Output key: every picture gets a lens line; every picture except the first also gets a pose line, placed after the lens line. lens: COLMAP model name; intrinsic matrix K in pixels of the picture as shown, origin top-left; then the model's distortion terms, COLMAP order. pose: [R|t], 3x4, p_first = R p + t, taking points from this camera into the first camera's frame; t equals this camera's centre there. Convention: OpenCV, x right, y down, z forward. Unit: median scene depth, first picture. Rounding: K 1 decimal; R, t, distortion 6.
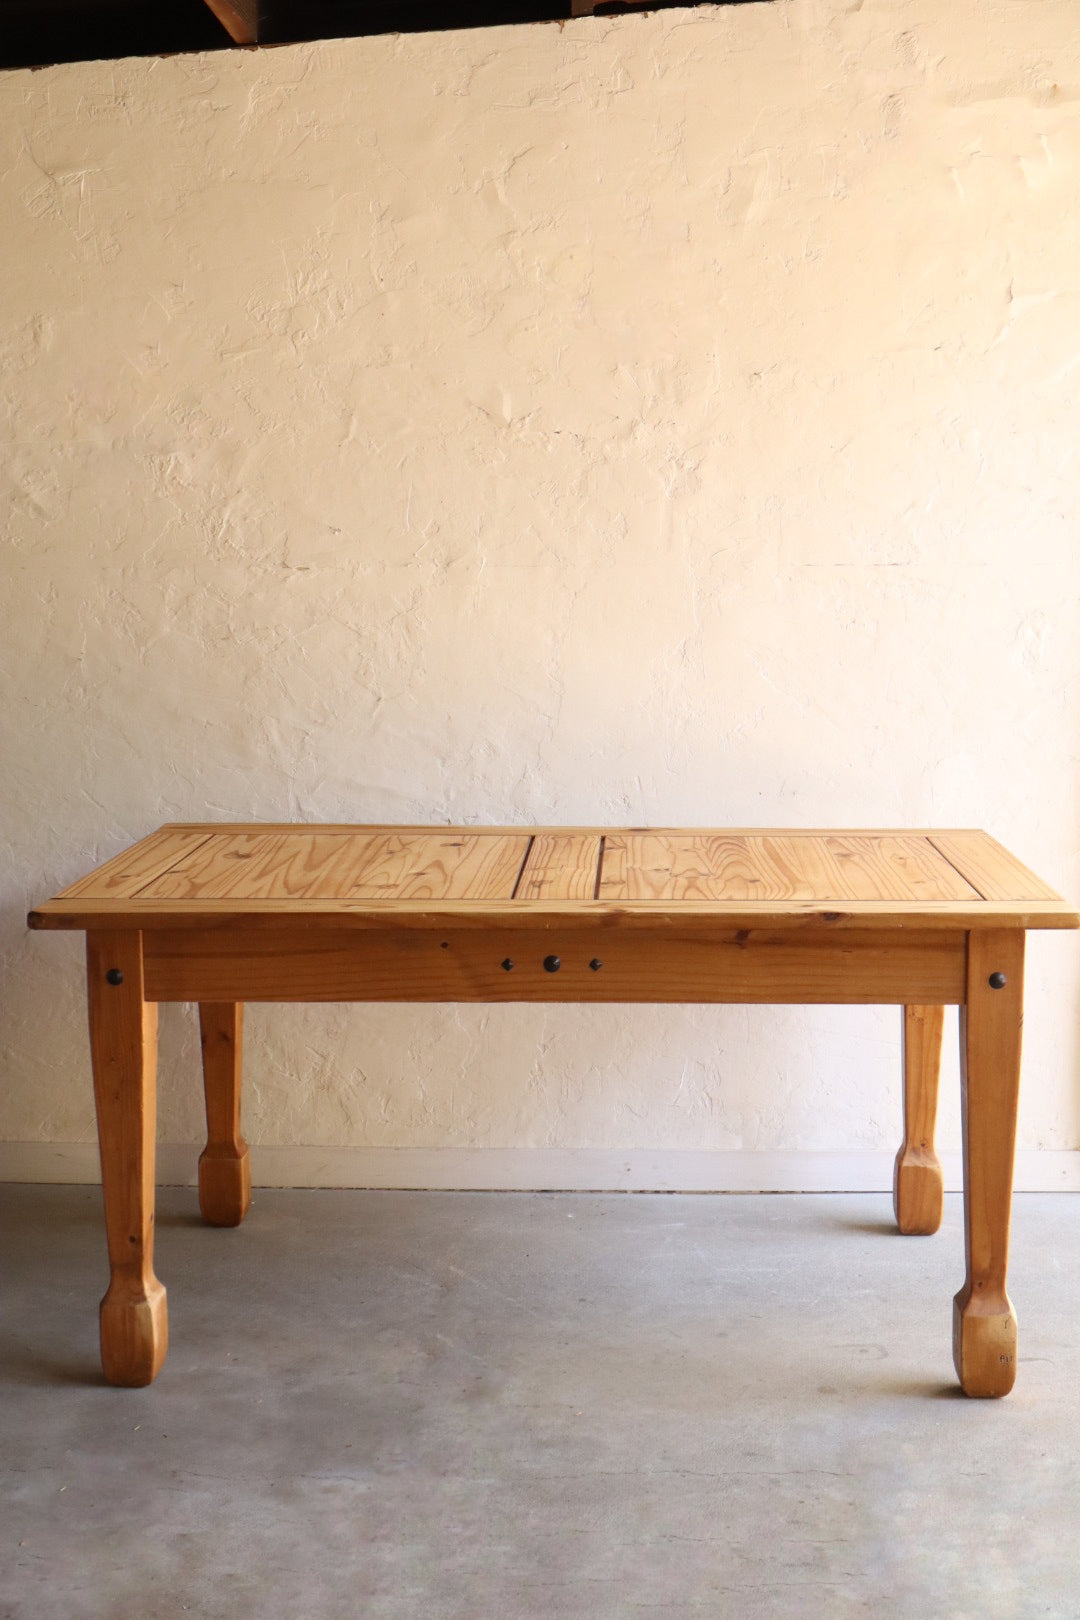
lens RADIAL K [[2129.7, 0, 571.3], [0, 2129.7, 823.2], [0, 0, 1]] dist [0.014328, 0.000000]
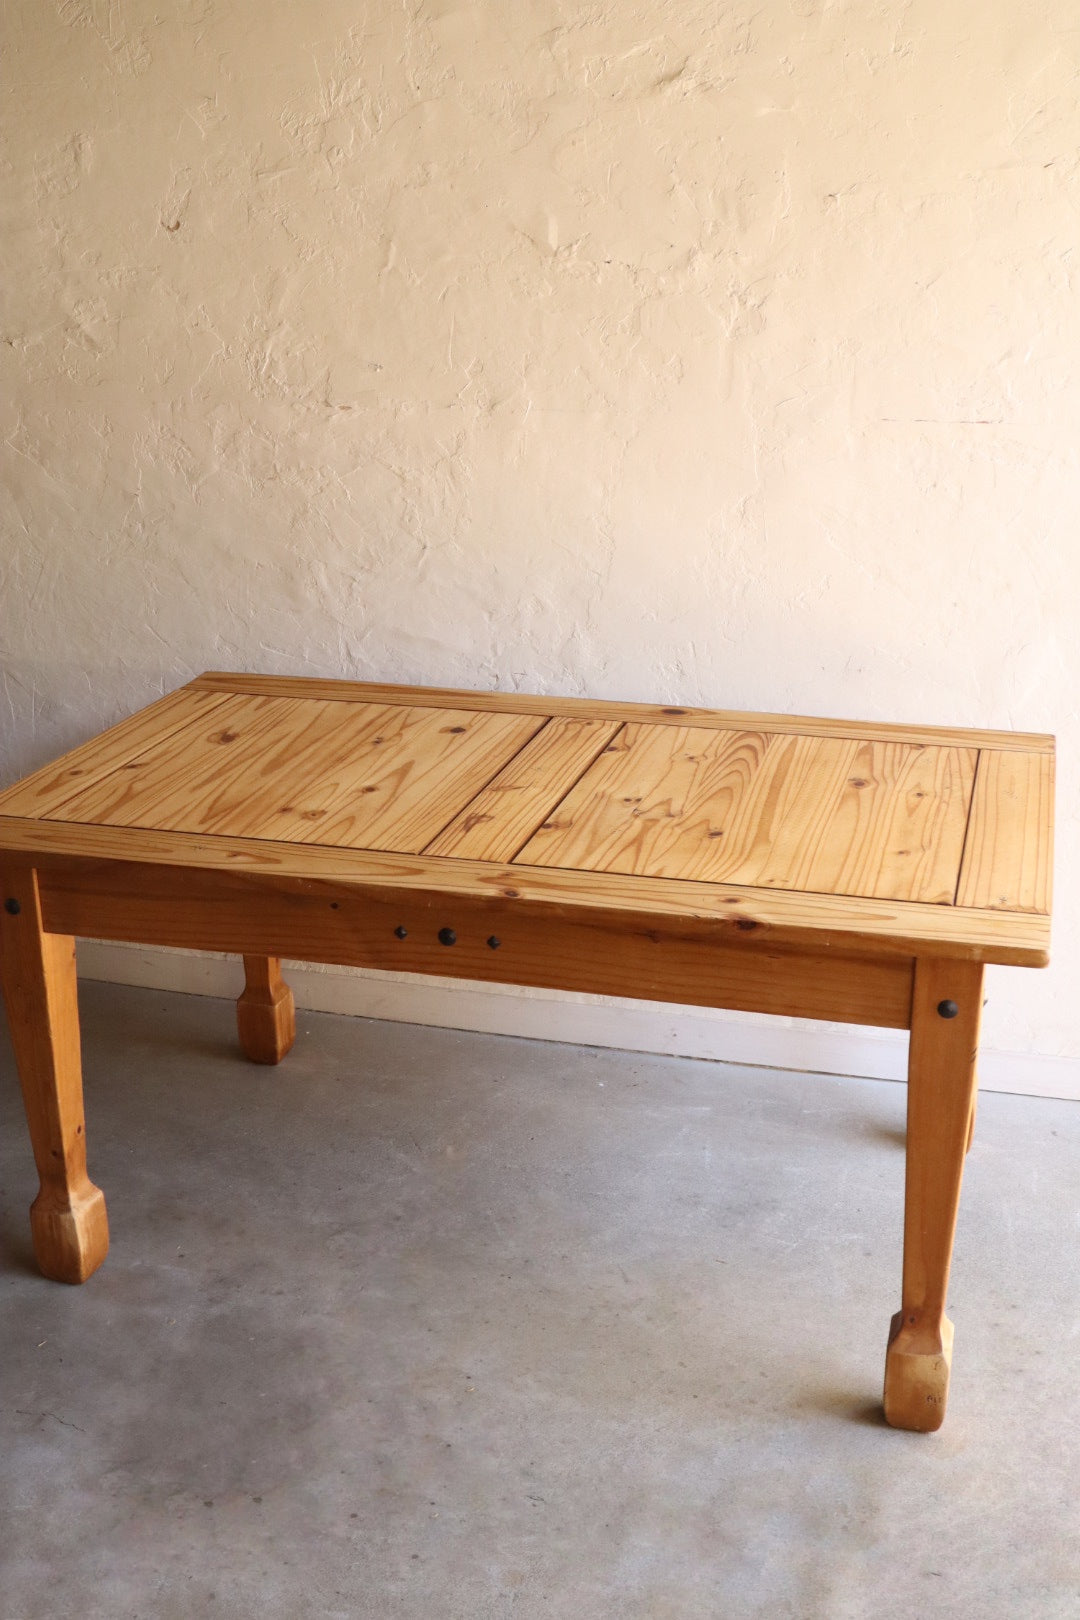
lens RADIAL K [[1732.1, 0, 483.5], [0, 1732.1, 836.2], [0, 0, 1]] dist [-0.042949, 0.000000]
pose [[0.965743, 0.084358, -0.245406, 0.132299], [-0.027709, 0.973802, 0.225702, -0.110076], [0.258017, -0.211170, 0.942780, 0.277888]]
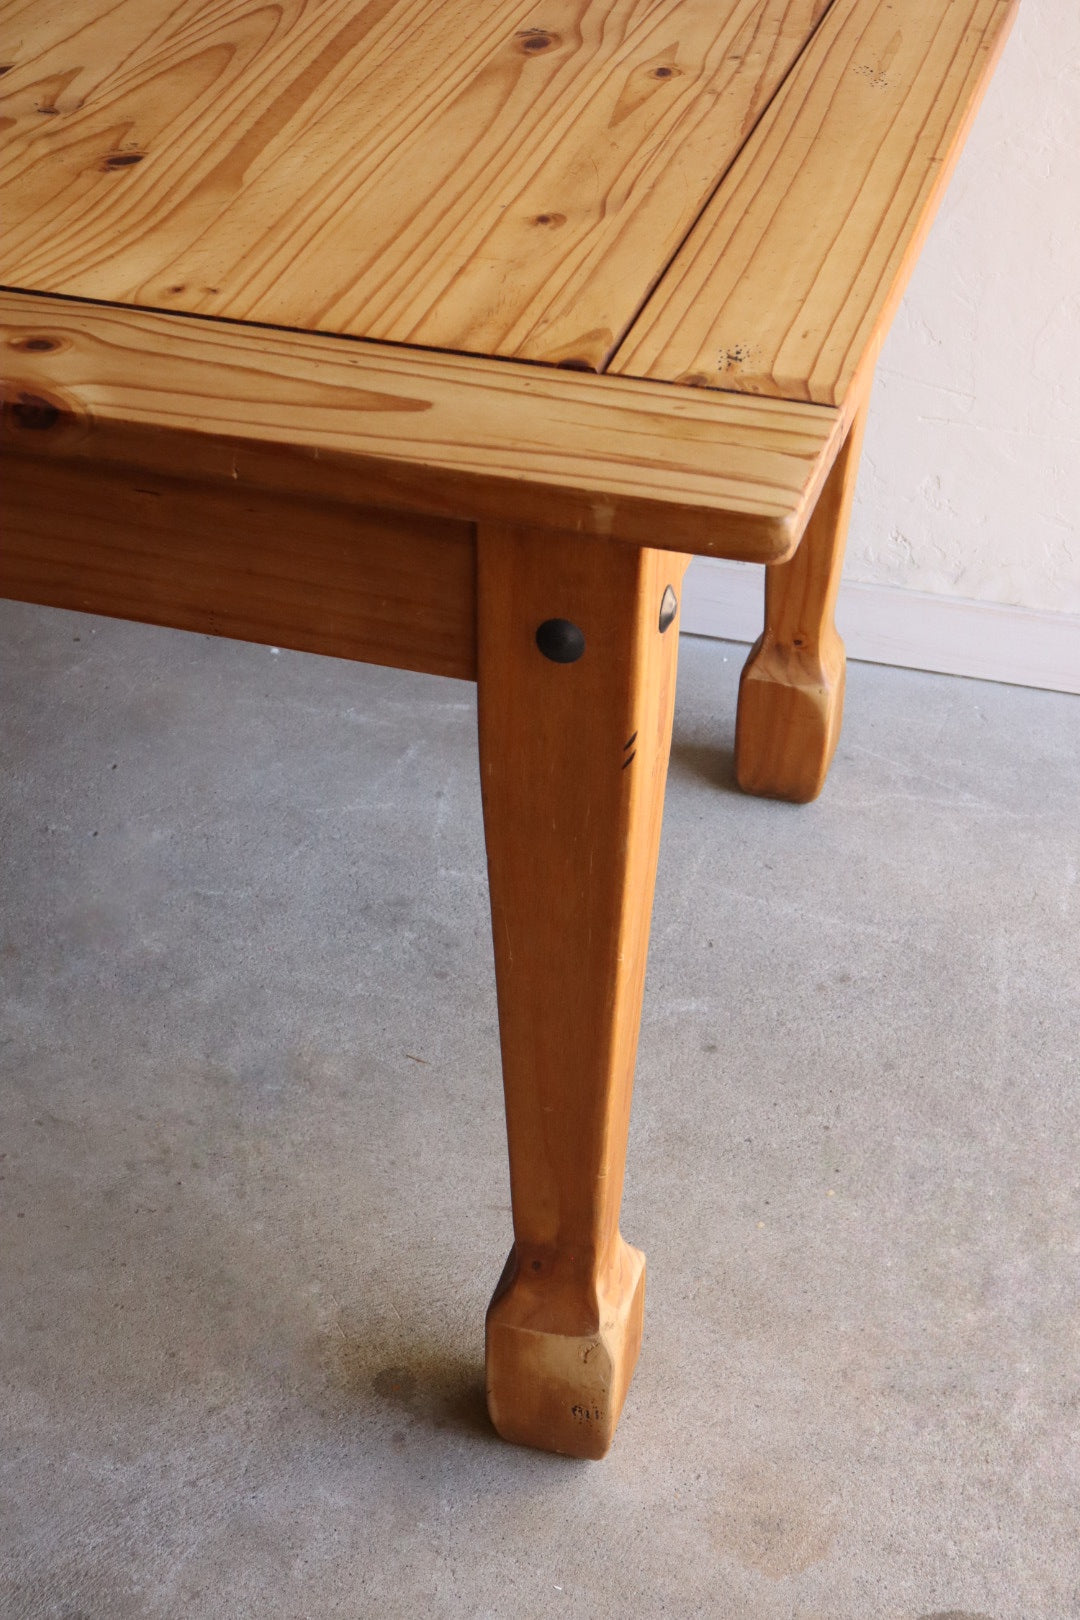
lens RADIAL K [[2326.2, 0, 453.6], [0, 2326.2, 756.6], [0, 0, 1]] dist [0.047513, 0.000000]
pose [[0.965681, 0.163496, -0.201814, 0.196051], [-0.050416, 0.880229, 0.471863, -0.058855], [0.254790, -0.445495, 0.858264, 0.574515]]
